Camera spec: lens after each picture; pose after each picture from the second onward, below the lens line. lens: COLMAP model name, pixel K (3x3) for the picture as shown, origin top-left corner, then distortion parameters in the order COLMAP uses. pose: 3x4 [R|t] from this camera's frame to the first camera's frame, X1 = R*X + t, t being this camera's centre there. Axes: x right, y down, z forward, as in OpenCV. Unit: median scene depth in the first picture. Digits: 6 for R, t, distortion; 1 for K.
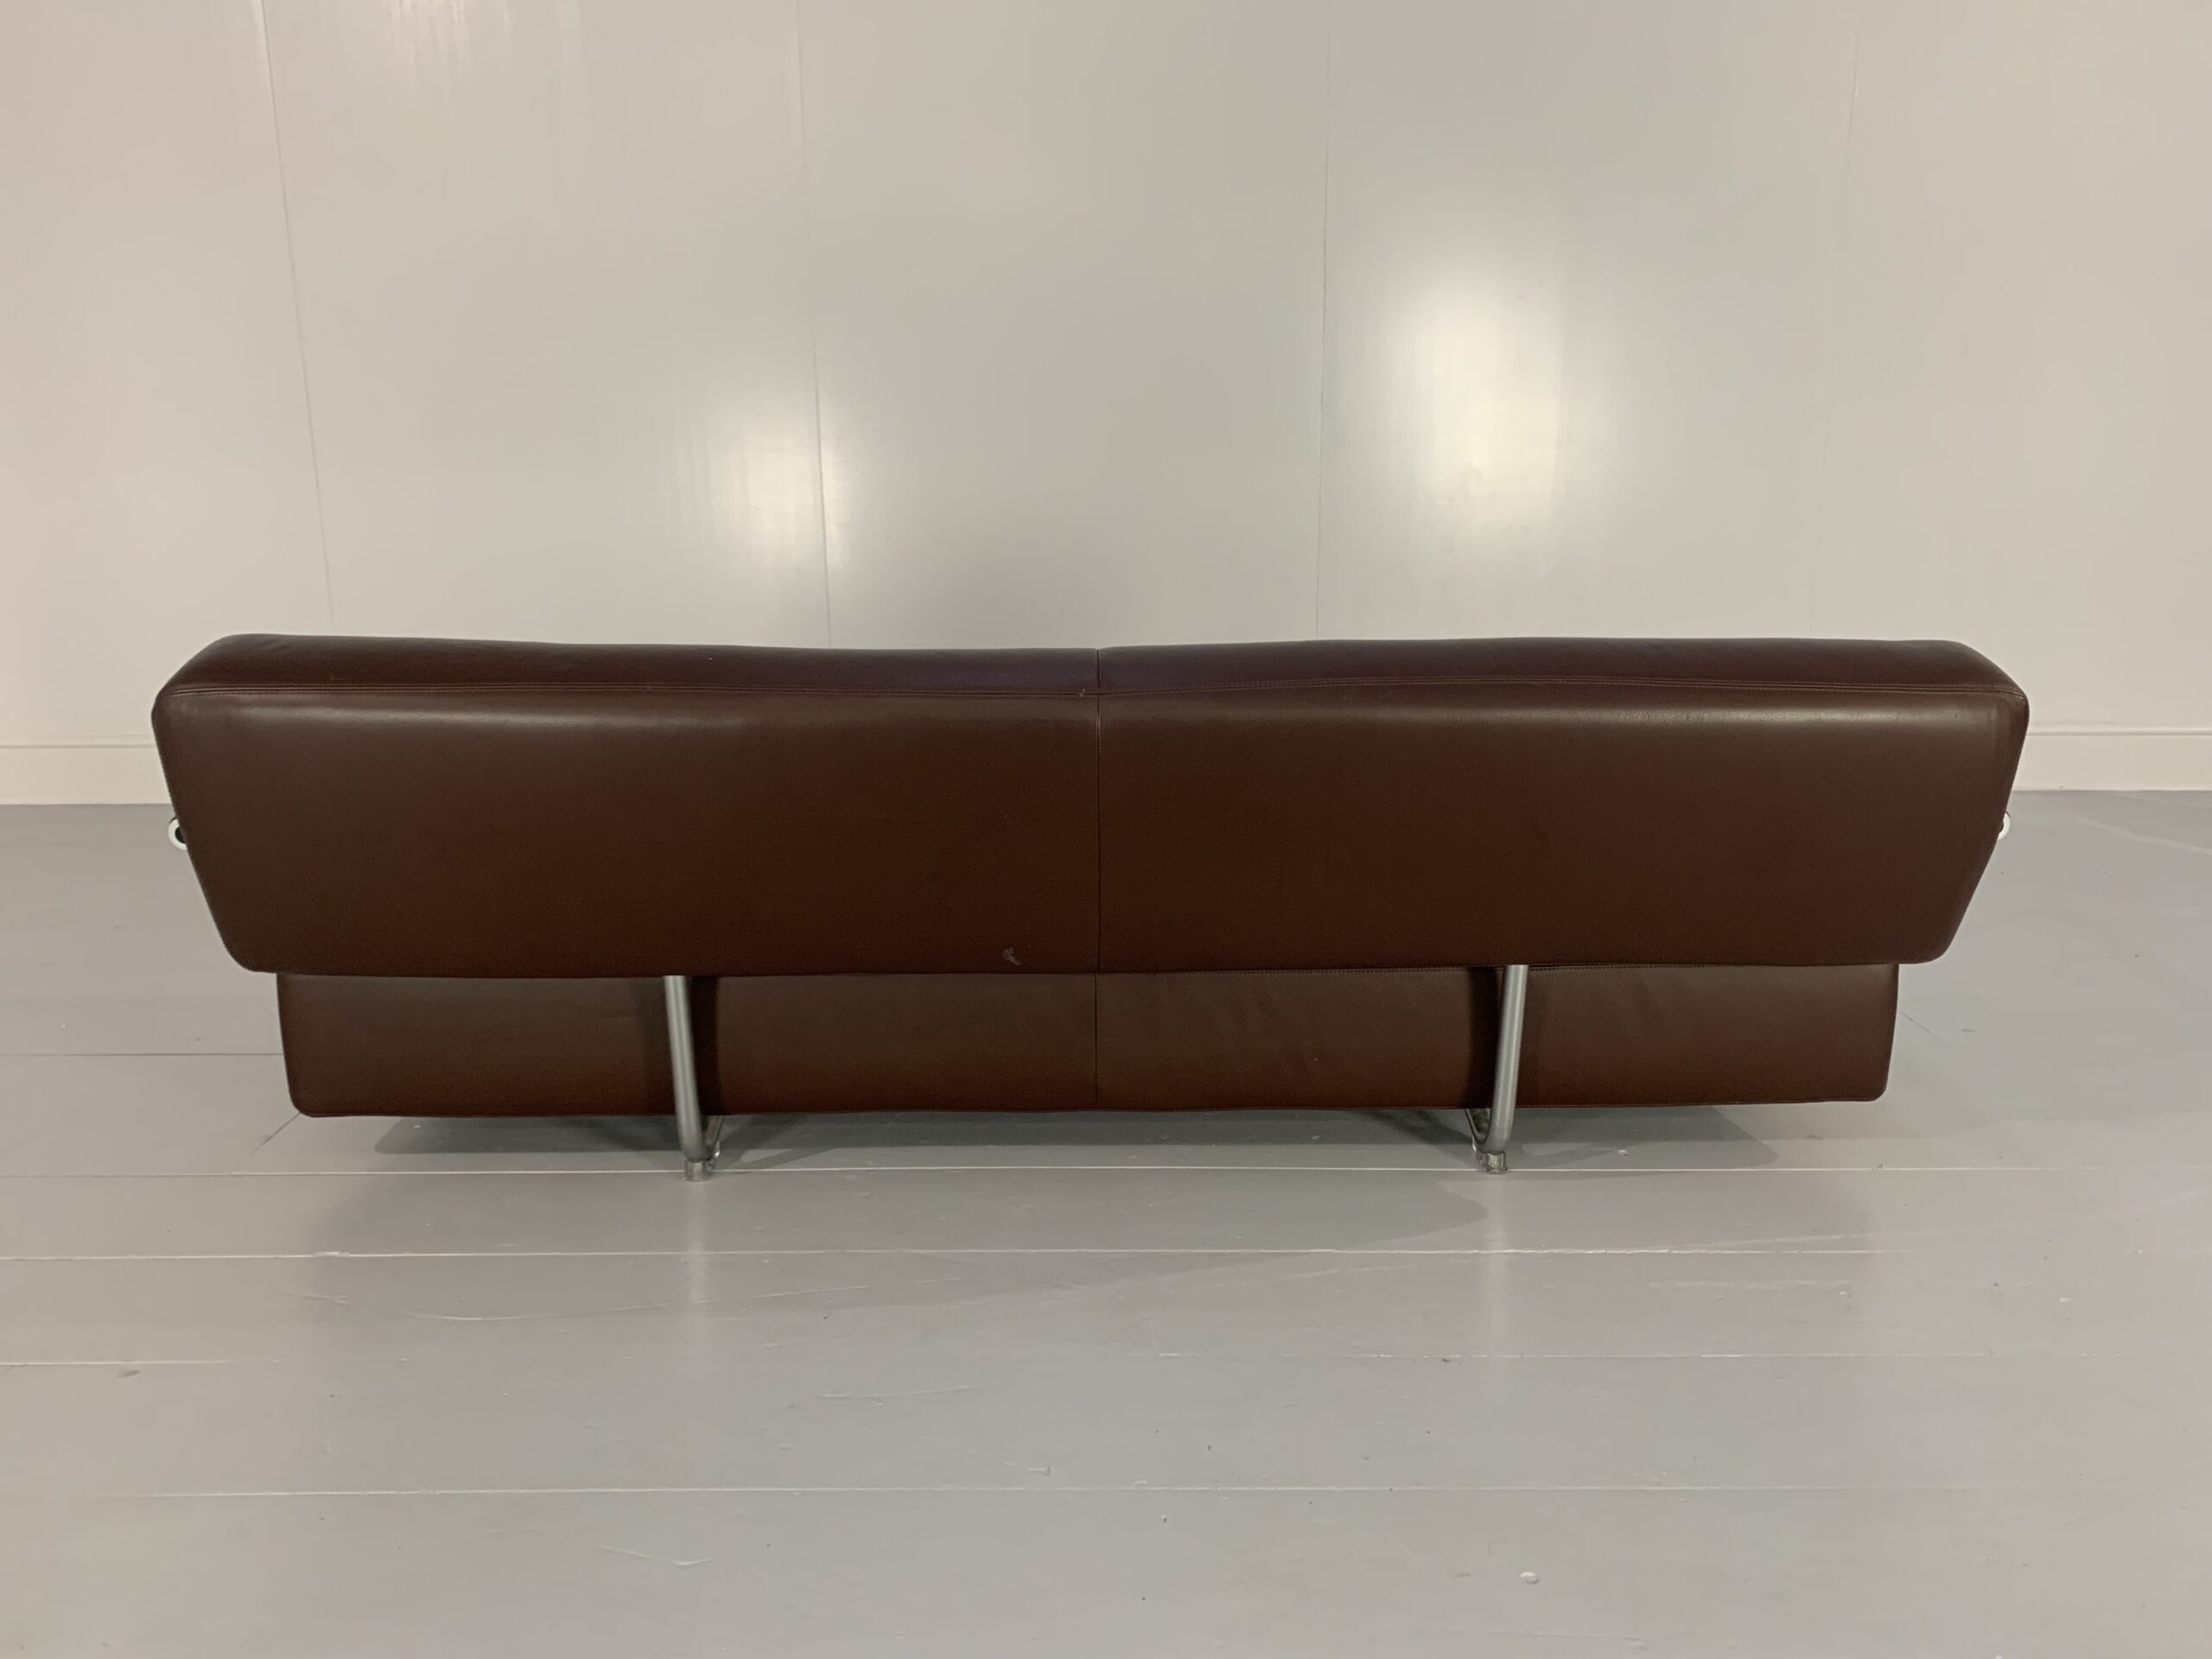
lens RADIAL K [[1677.8, 0, 1111.7], [0, 1677.8, 824.4], [0, 0, 1]] dist [0.000004, -0.003759]
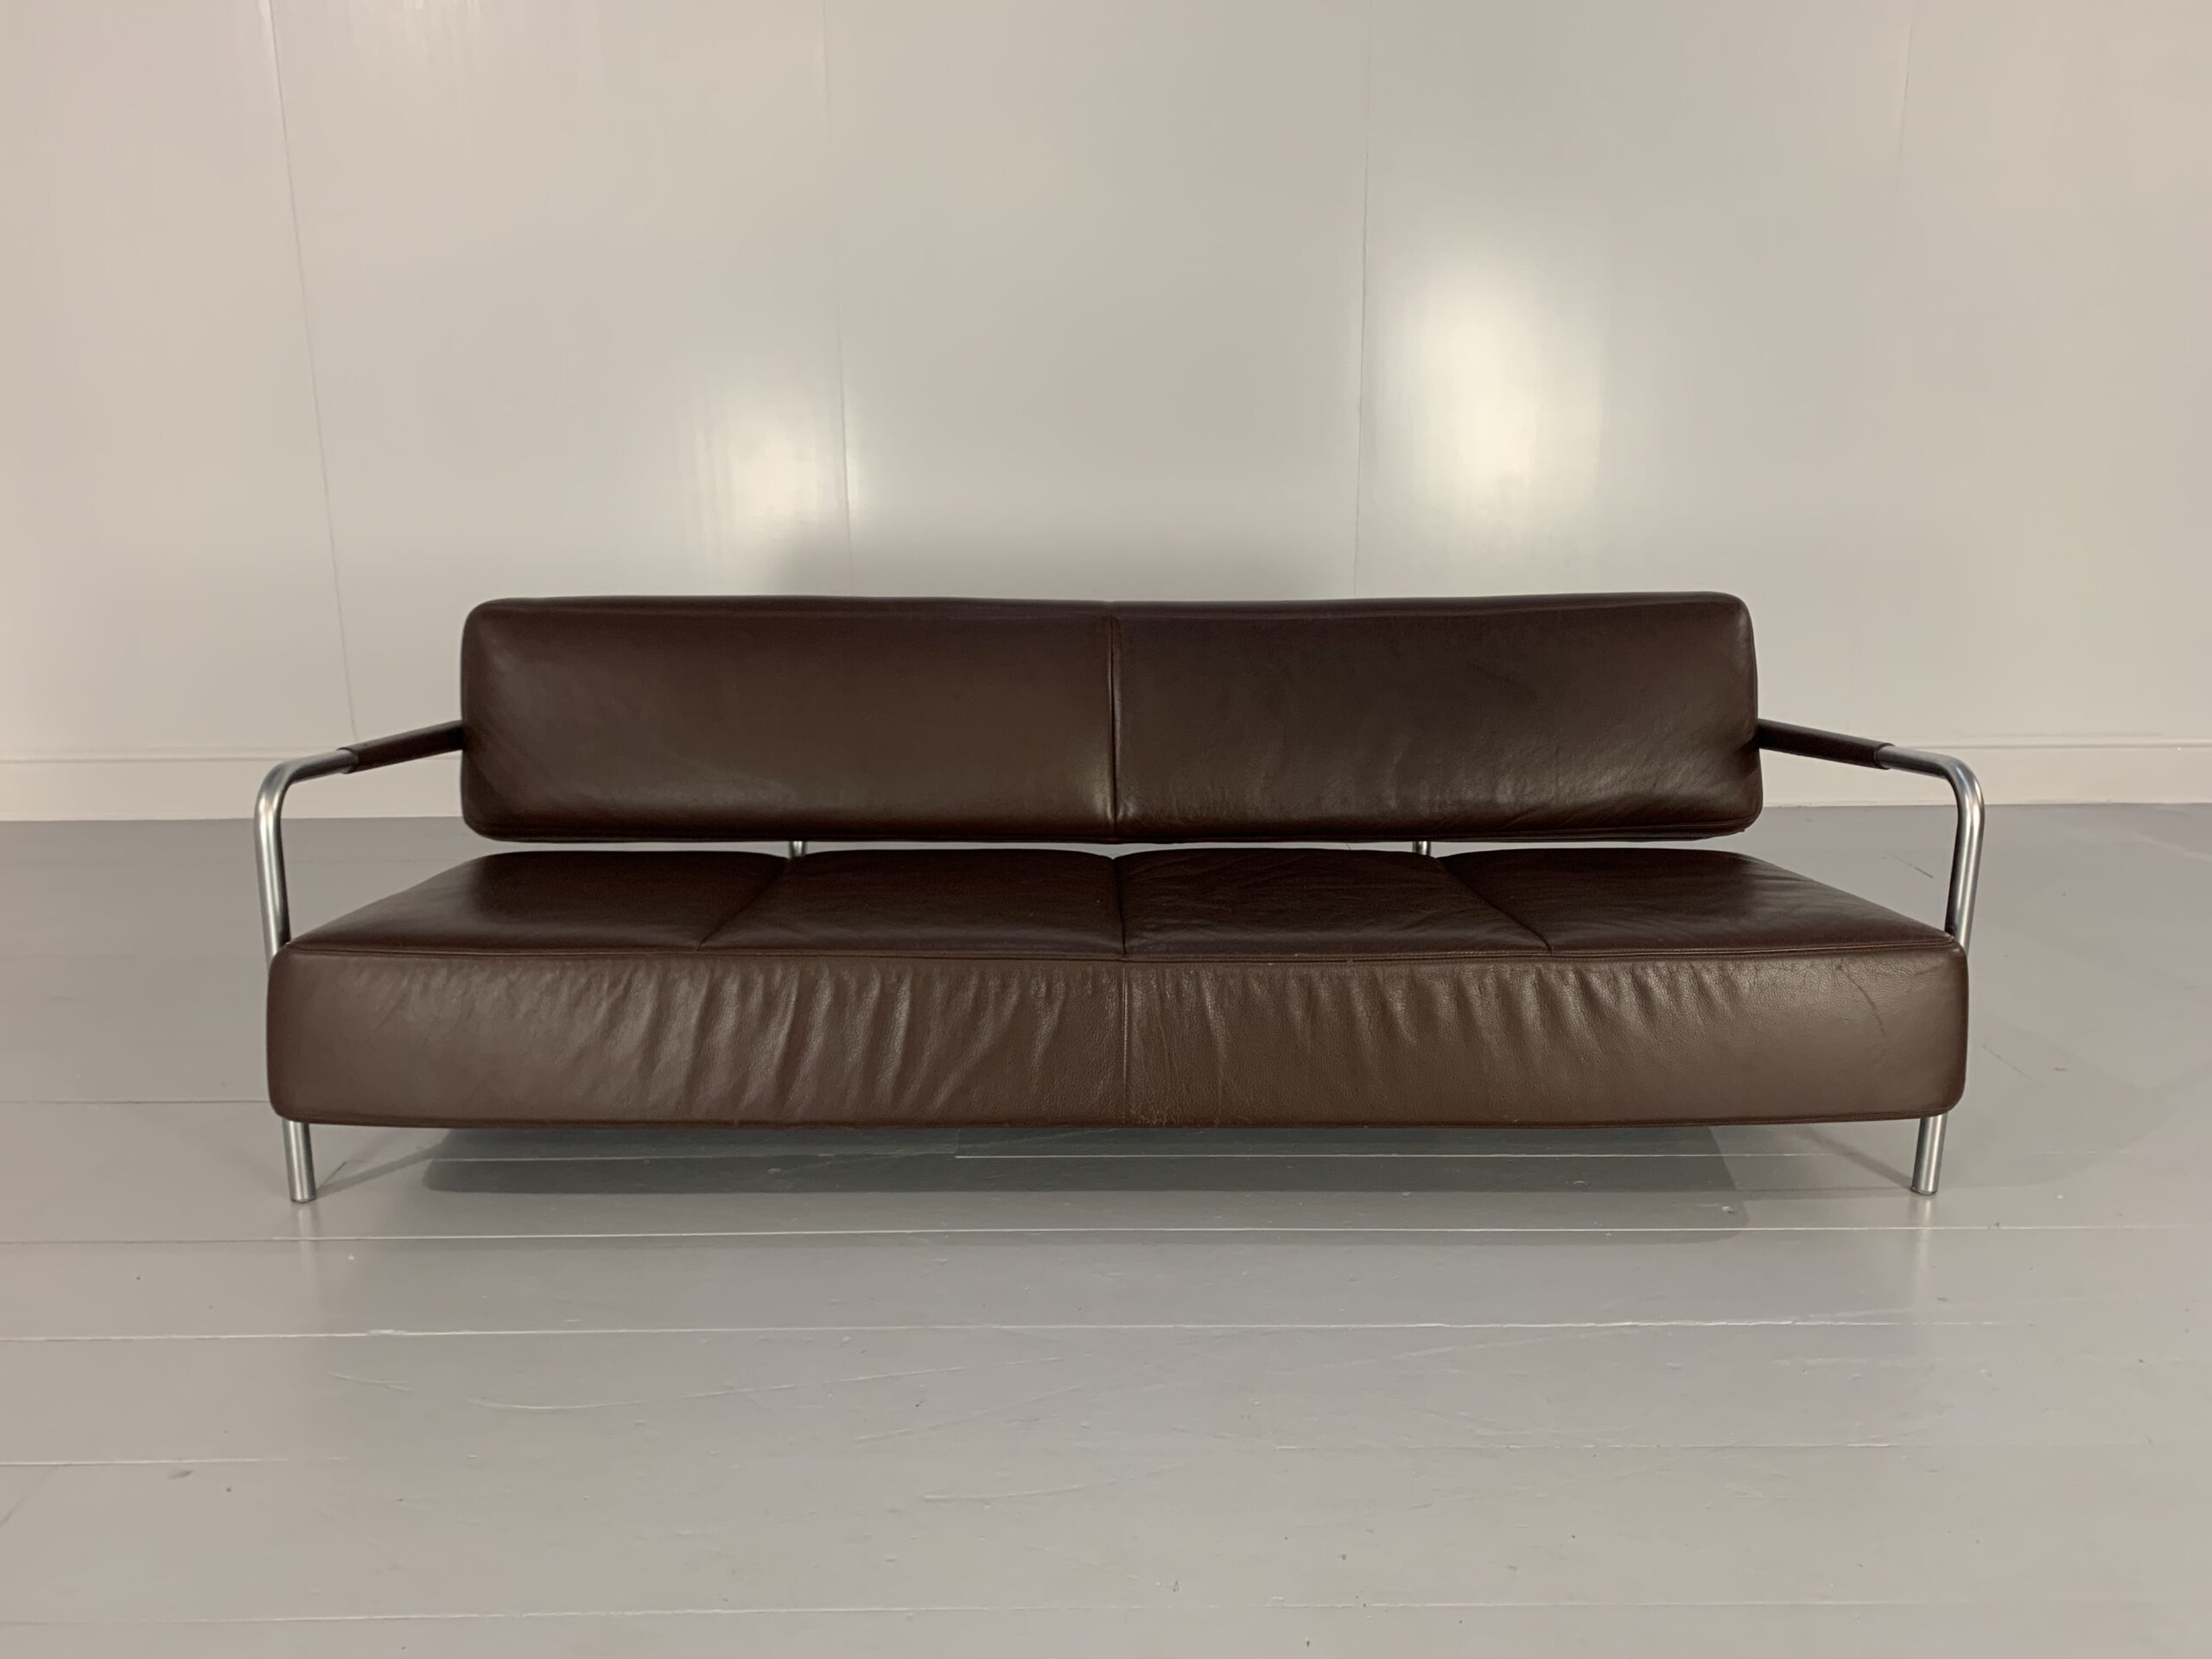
lens RADIAL K [[1675.9, 0, 1106.0], [0, 1675.9, 829.5], [0, 0, 1]] dist [-0.001288, -0.001206]
pose [[0.999962, -0.001223, 0.008628, -0.066364], [0.001133, 0.999944, 0.010498, -0.036635], [-0.008641, -0.010488, 0.999908, 0.054253]]
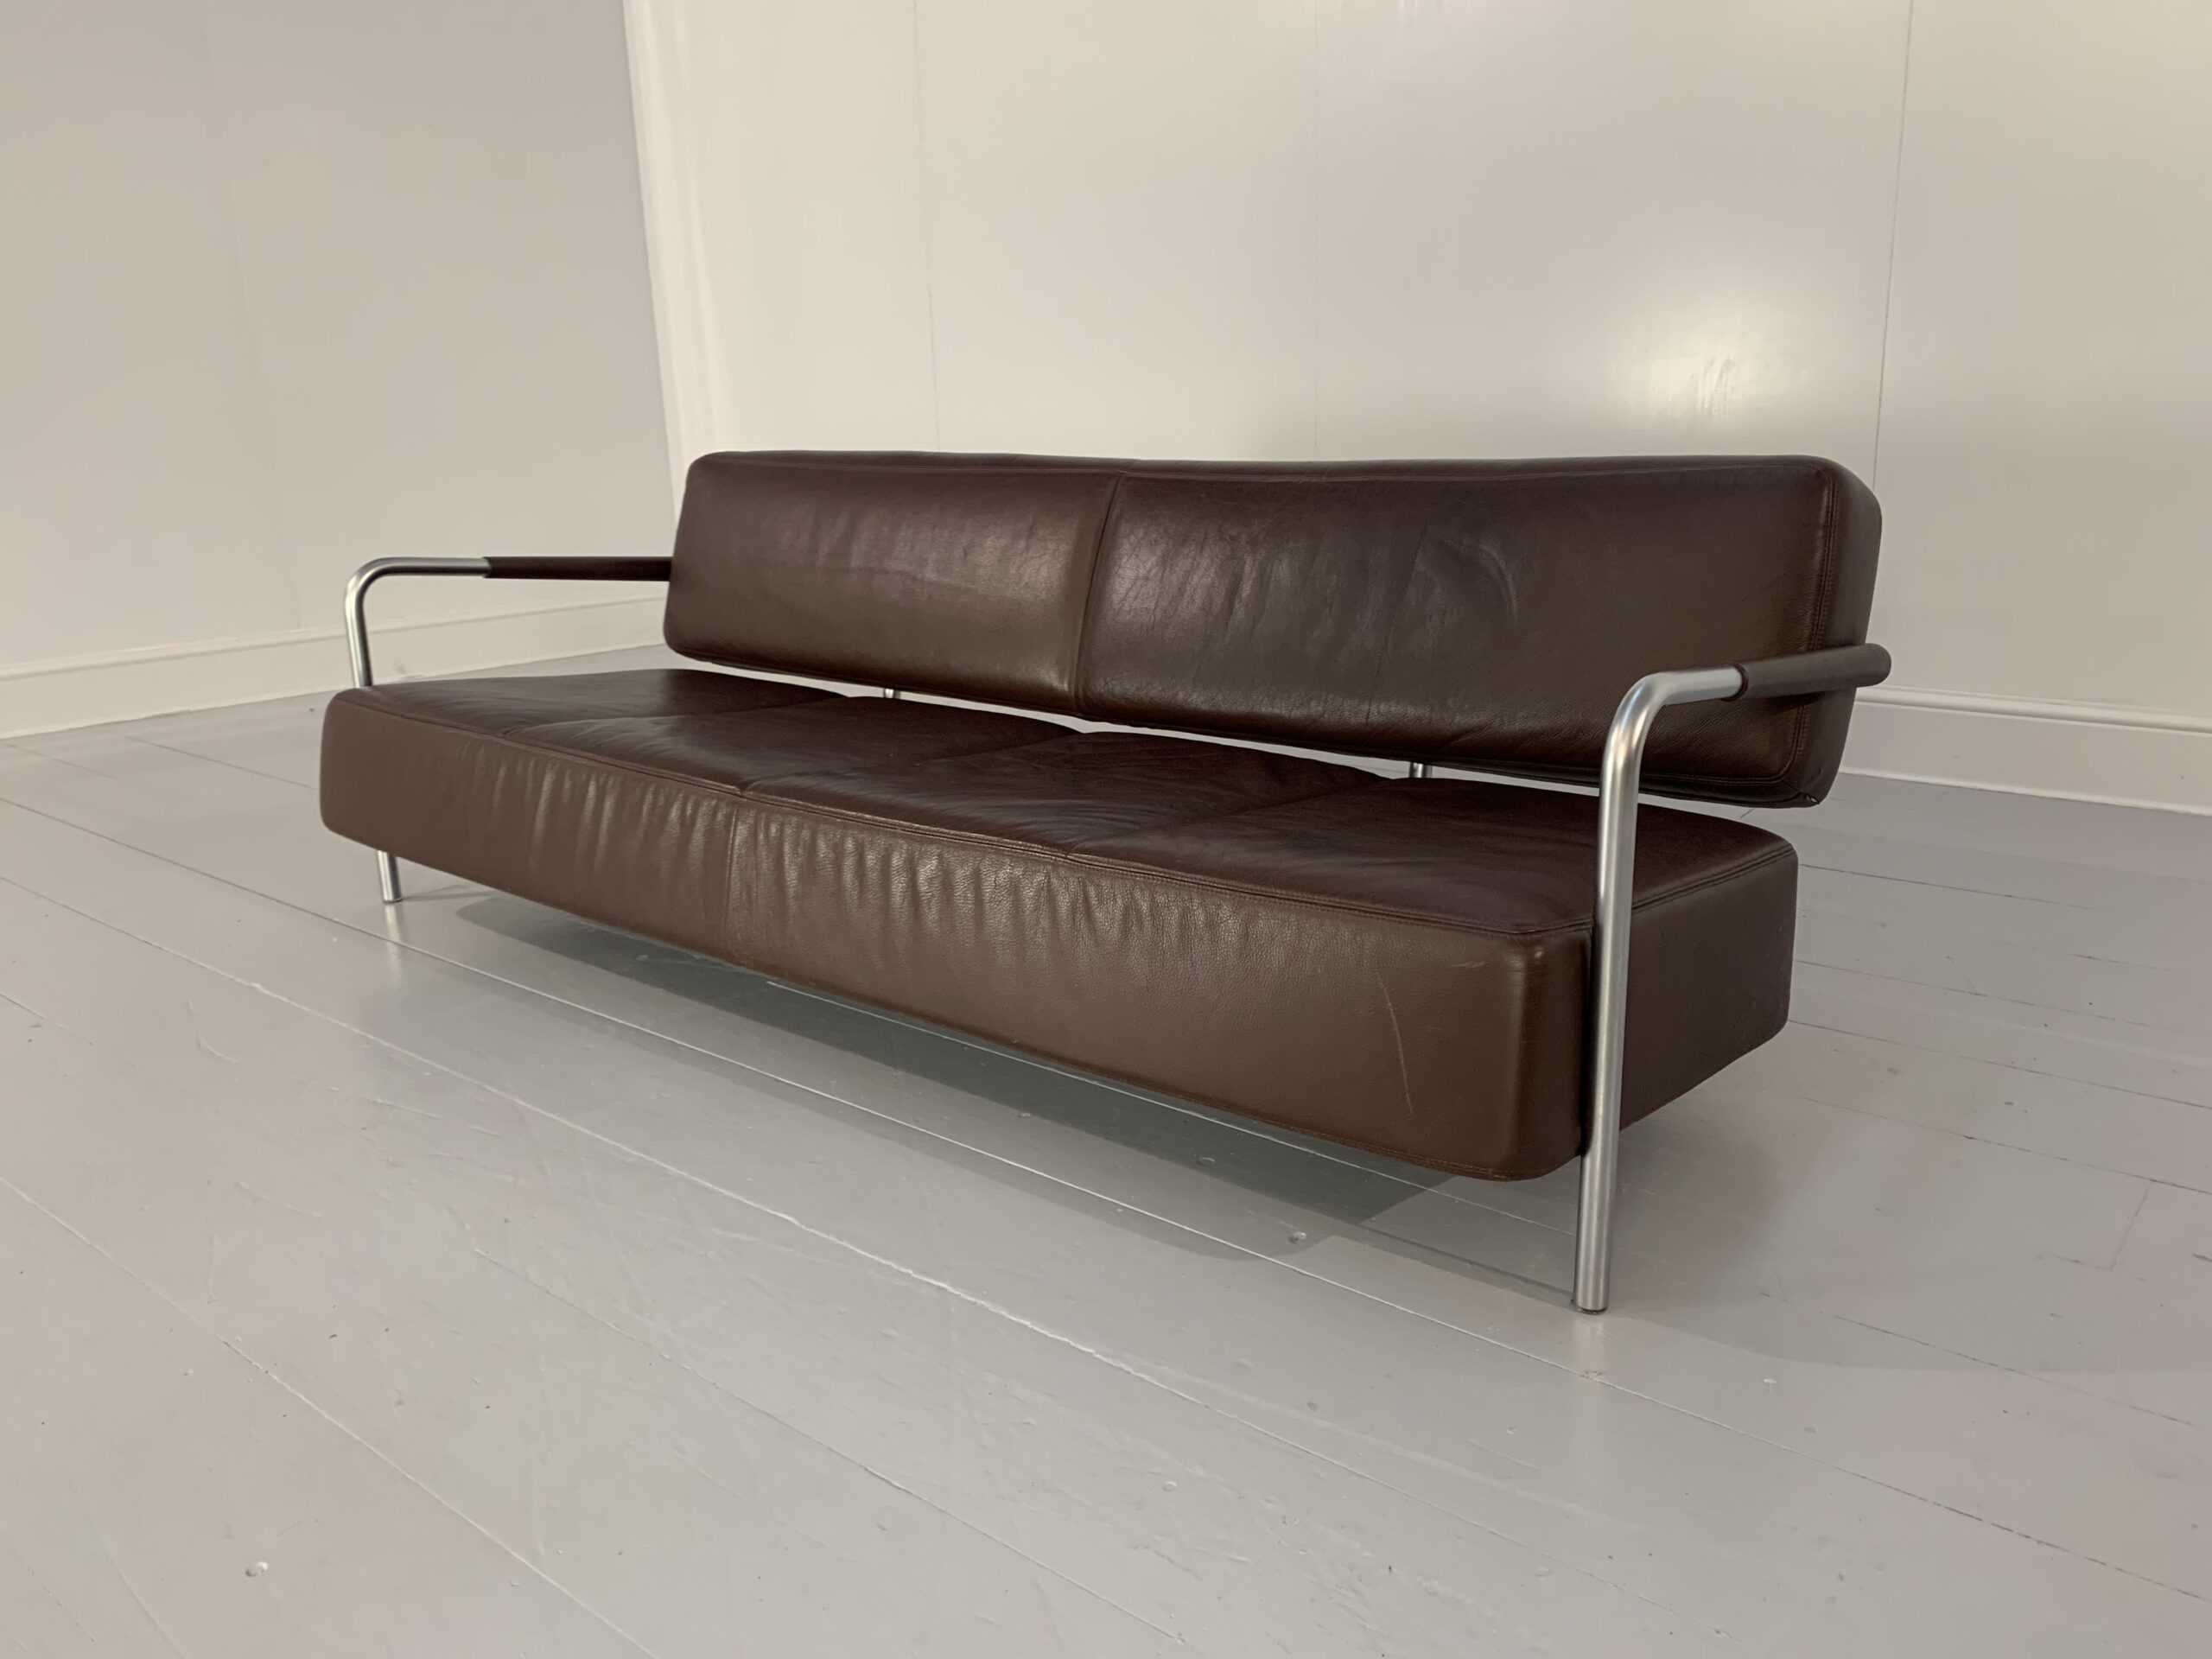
lens RADIAL K [[1674.5, 0, 1116.3], [0, 1674.5, 832.0], [0, 0, 1]] dist [0.013630, 0.003779]
pose [[0.772649, 0.148139, -0.617307, 0.759871], [-0.126554, 0.988818, 0.078892, -0.029494], [0.622091, 0.017167, 0.782757, 0.428885]]
